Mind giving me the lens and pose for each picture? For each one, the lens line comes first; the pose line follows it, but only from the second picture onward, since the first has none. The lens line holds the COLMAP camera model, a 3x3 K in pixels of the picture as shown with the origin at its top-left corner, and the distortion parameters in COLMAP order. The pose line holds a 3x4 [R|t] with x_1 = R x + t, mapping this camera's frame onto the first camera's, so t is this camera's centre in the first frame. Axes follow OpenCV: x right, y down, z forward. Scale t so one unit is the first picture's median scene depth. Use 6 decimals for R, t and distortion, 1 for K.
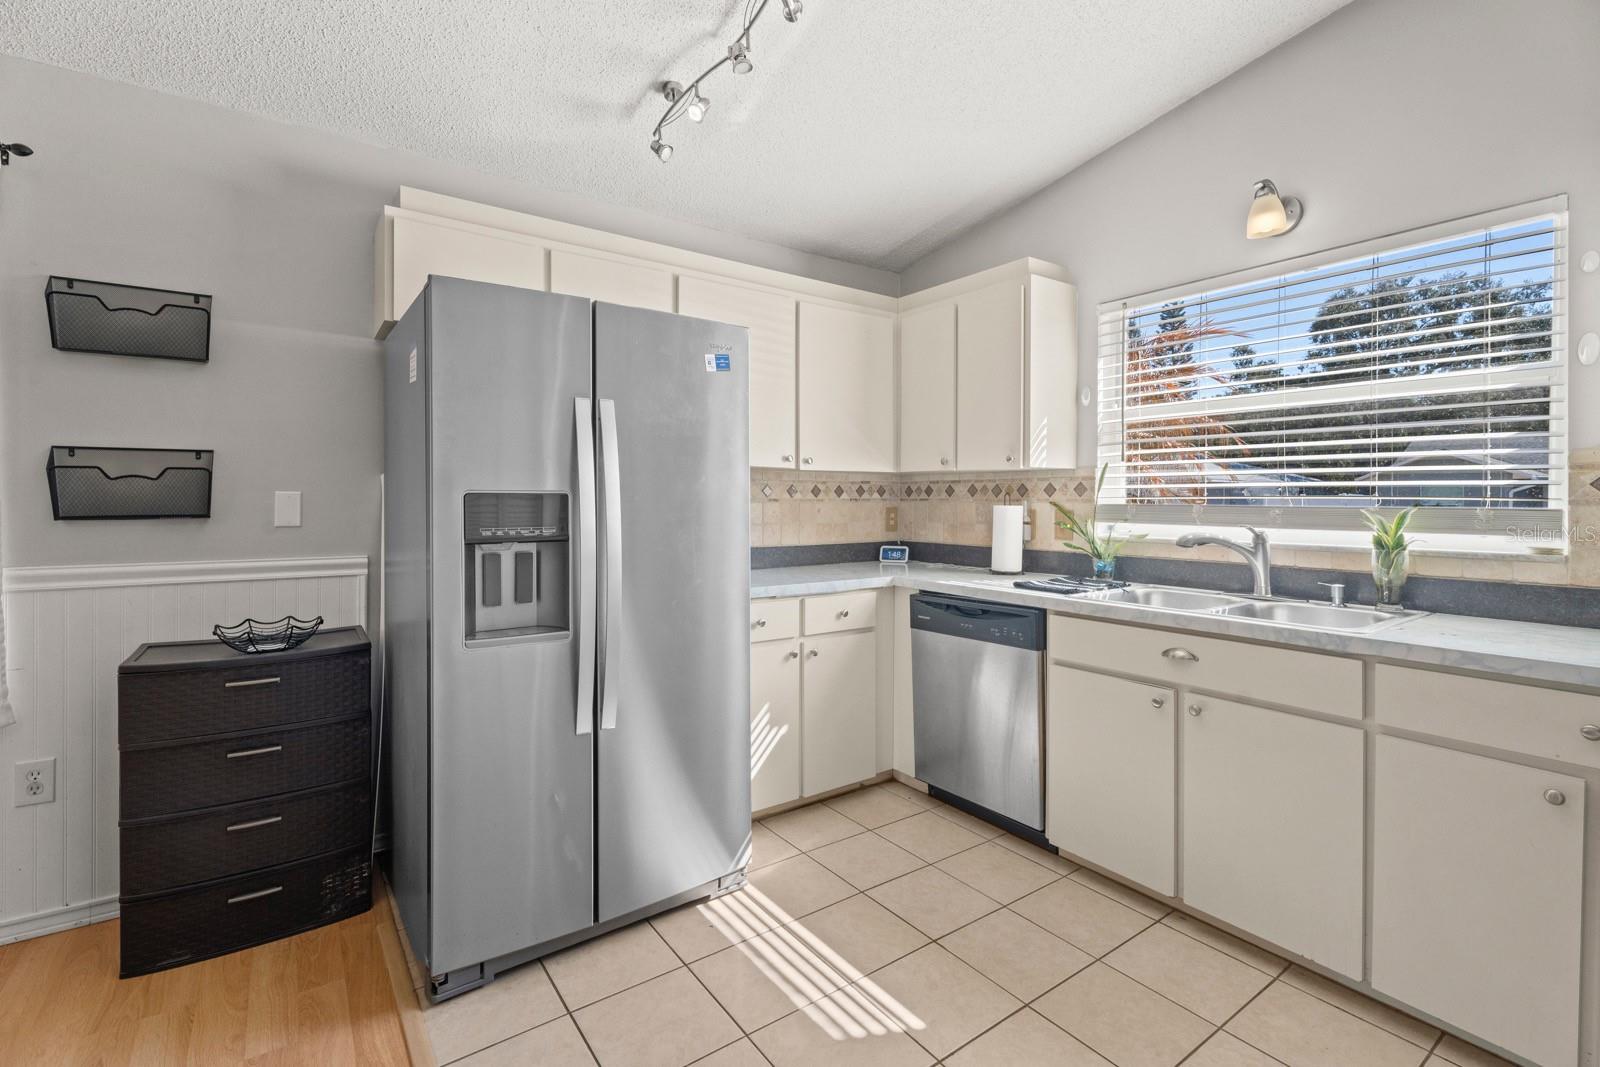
lens RADIAL K [[726.0, 0, 800.3], [0, 726.0, 502.7], [0, 0, 1]] dist [0.001457, 0.000128]
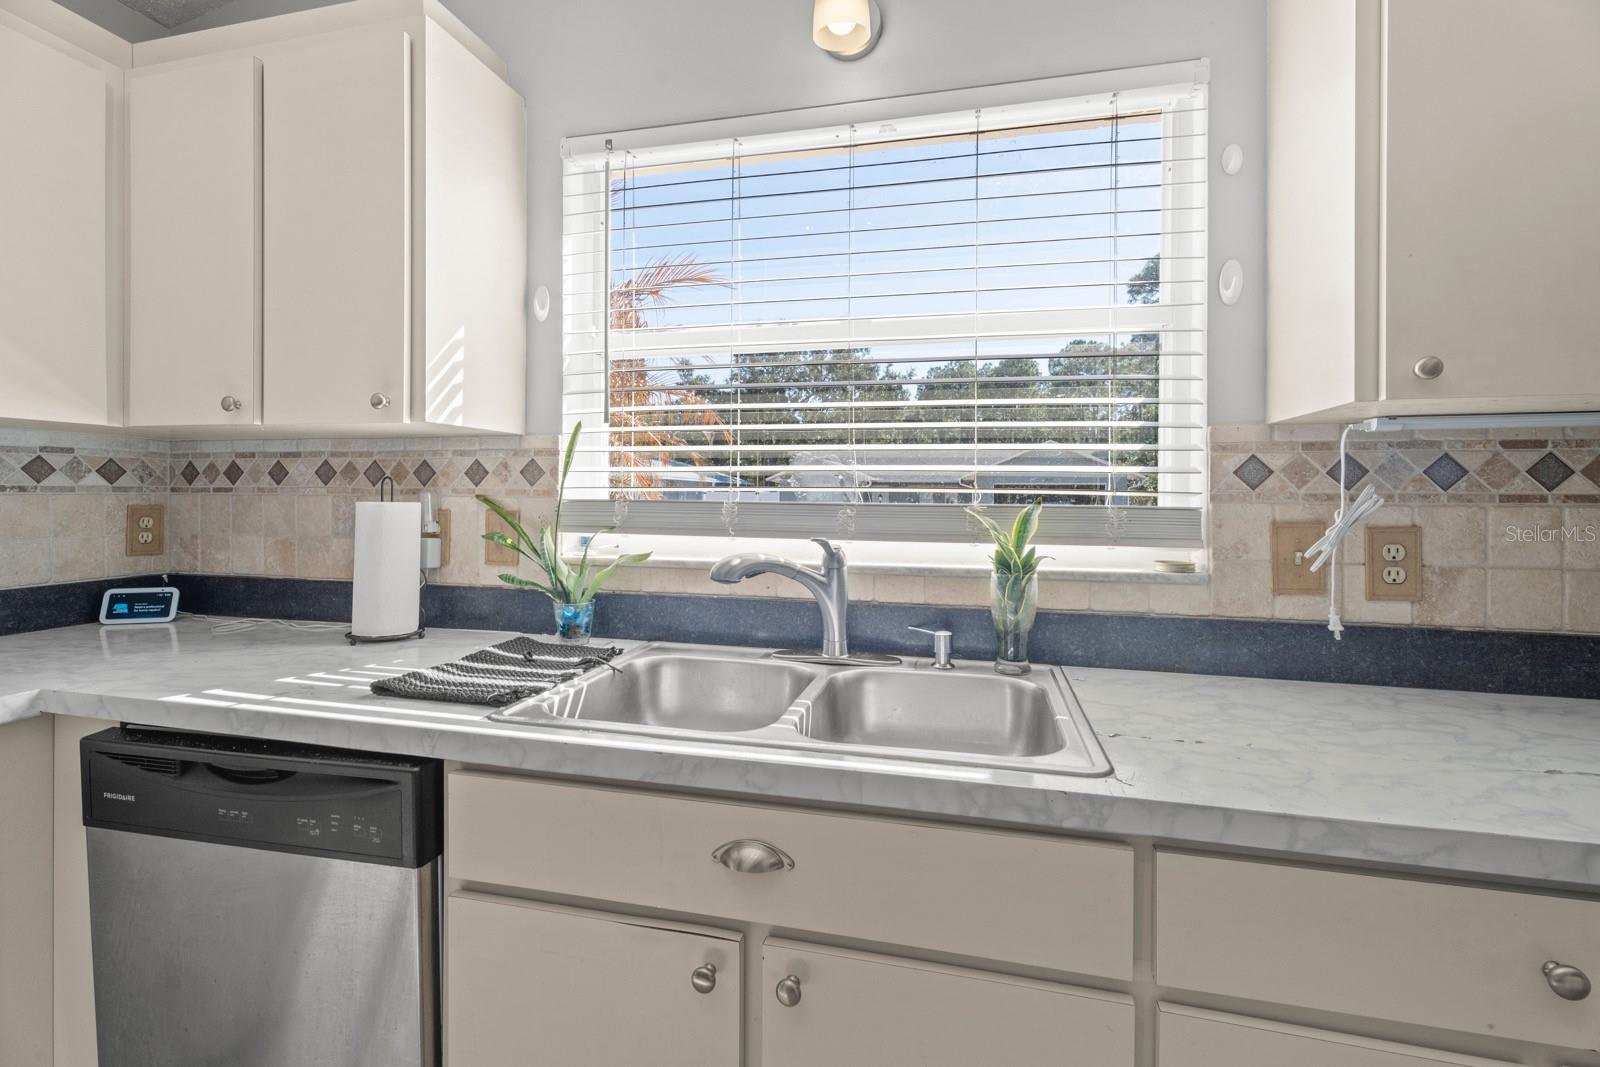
lens RADIAL K [[726.0, 0, 800.3], [0, 726.0, 502.7], [0, 0, 1]] dist [0.001457, 0.000128]
pose [[0.760757, -0.003803, 0.649025, 0.192931], [-0.002283, 0.999961, 0.008535, -0.000670], [-0.649032, -0.007975, 0.760719, 0.473778]]
